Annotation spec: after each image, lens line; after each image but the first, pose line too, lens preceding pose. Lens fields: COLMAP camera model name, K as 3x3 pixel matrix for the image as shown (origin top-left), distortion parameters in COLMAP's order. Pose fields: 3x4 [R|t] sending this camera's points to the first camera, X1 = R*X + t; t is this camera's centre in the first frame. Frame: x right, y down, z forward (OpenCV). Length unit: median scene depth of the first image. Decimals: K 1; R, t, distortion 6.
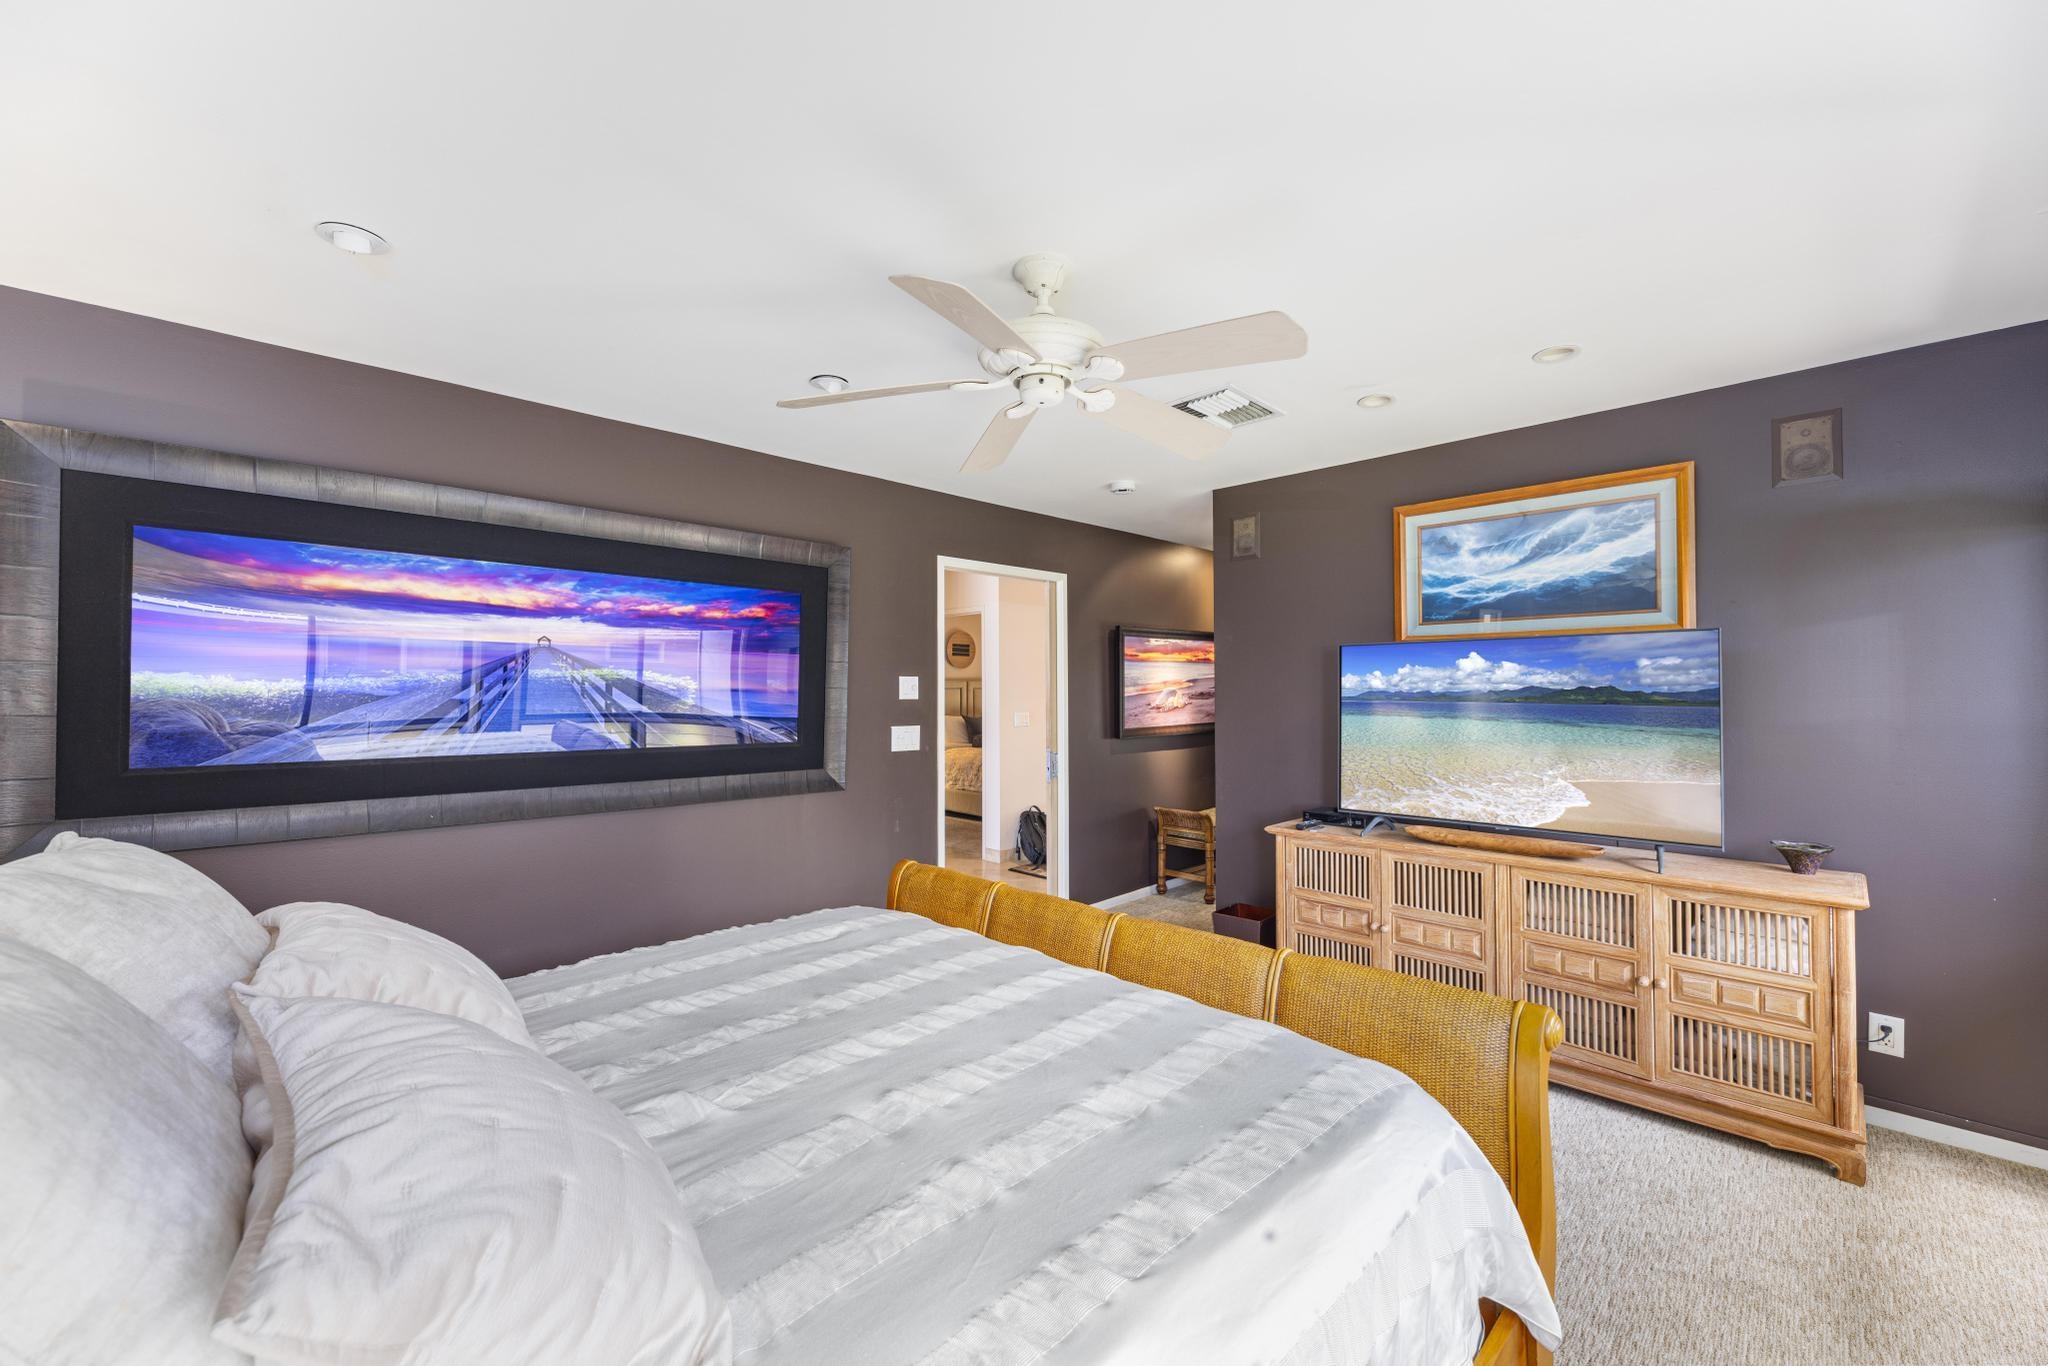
lens RADIAL K [[820.5, 0, 1024.0], [0, 820.5, 683.0], [0, 0, 1]] dist [0.000441, -0.000102]
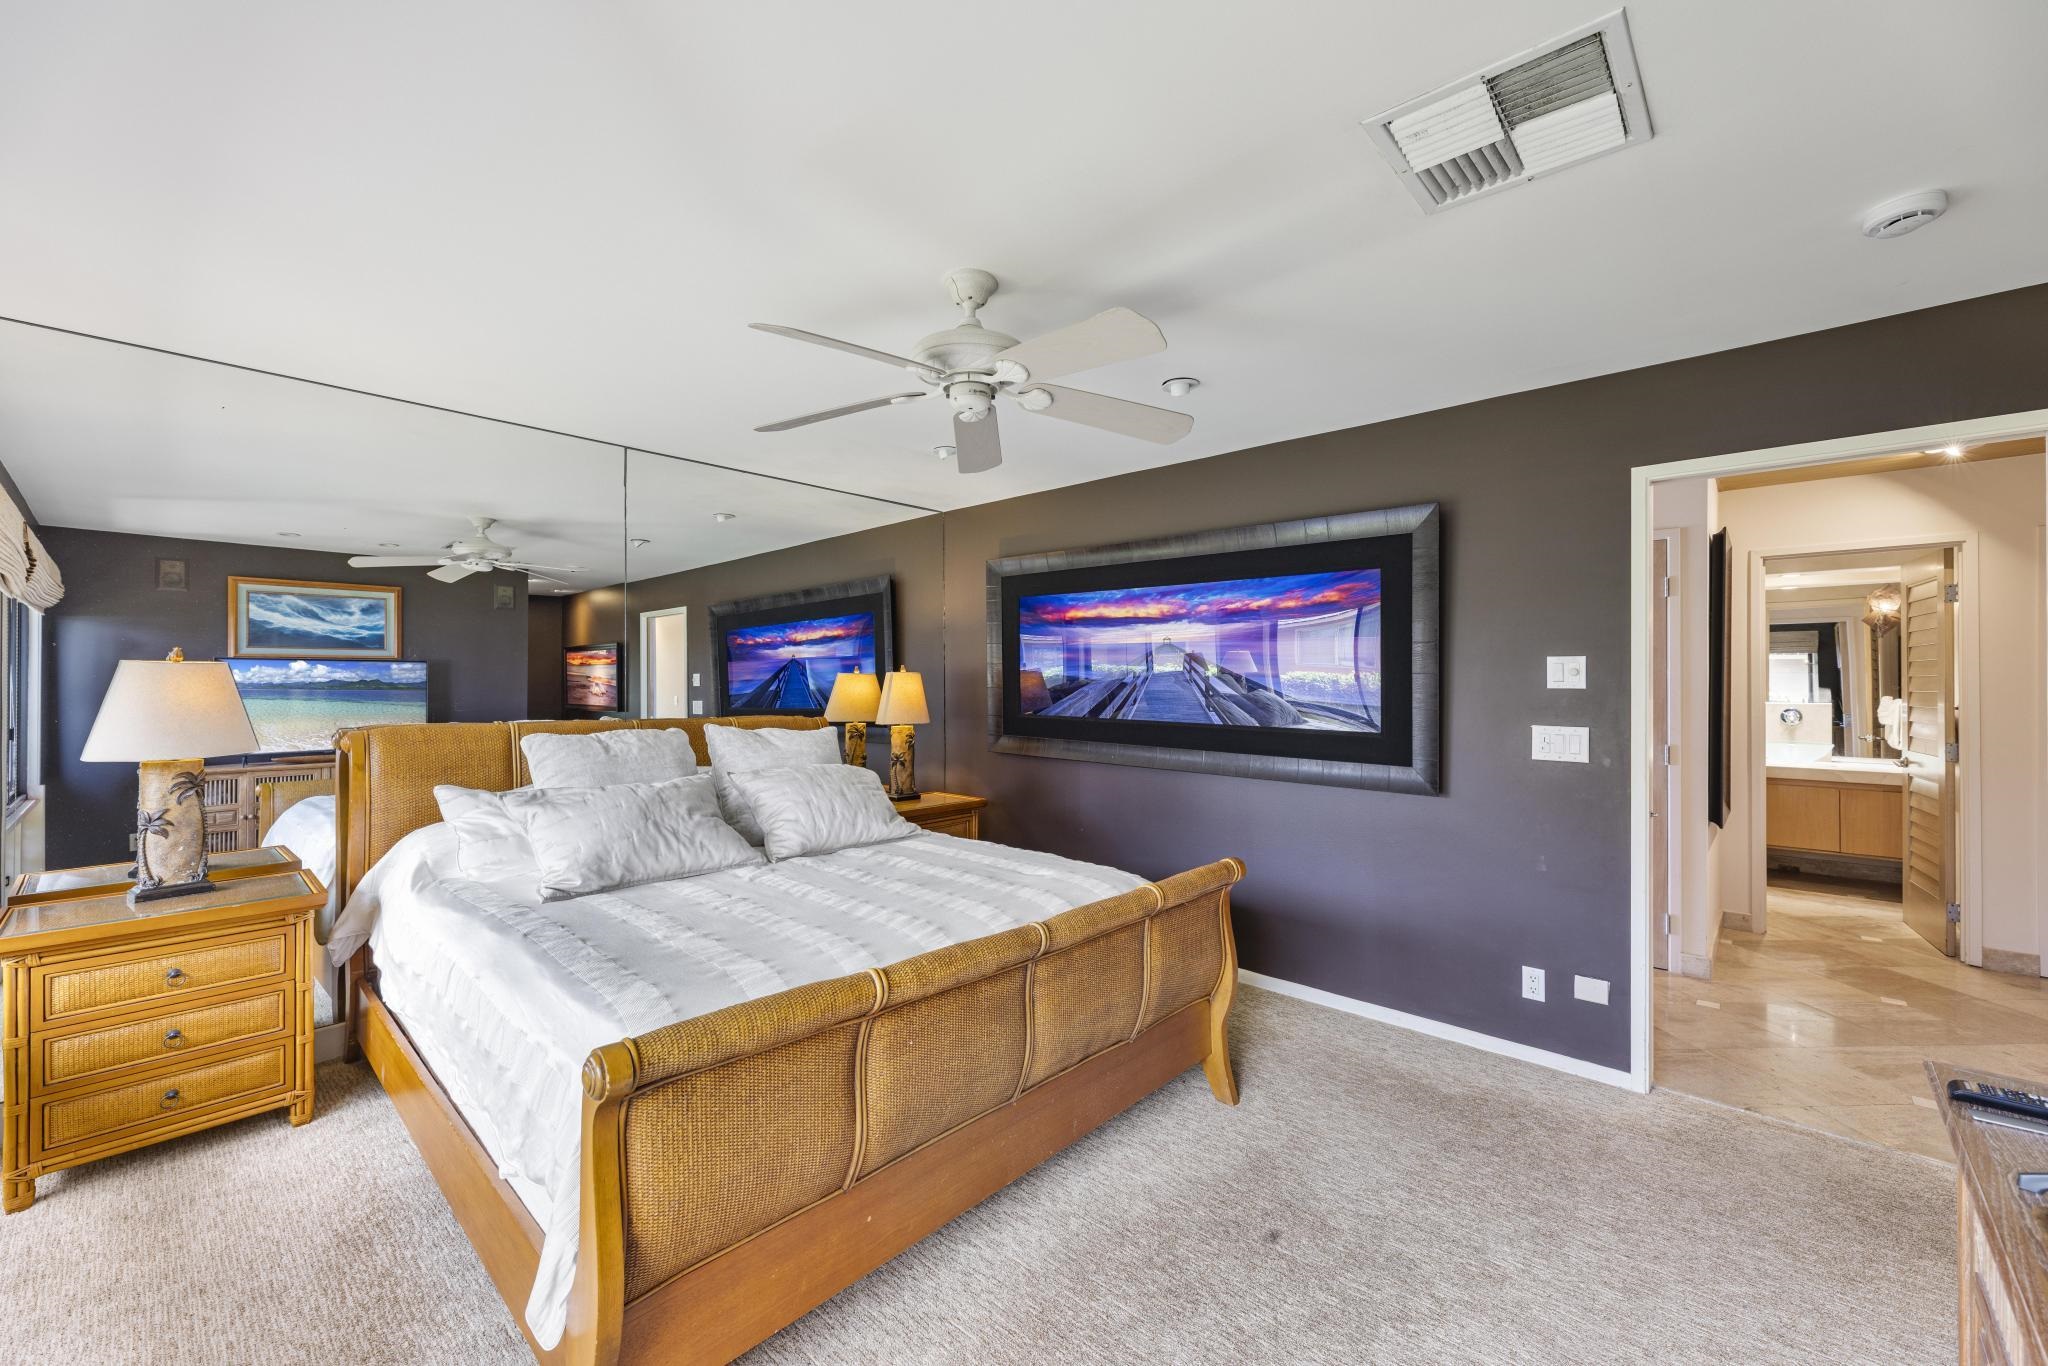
lens RADIAL K [[820.5, 0, 1024.0], [0, 820.5, 683.0], [0, 0, 1]] dist [0.000441, -0.000102]
pose [[0.033239, 0.009465, -0.999403, 0.749667], [0.012353, 0.999875, 0.009880, 0.003356], [0.999371, -0.012674, 0.033118, 0.702682]]
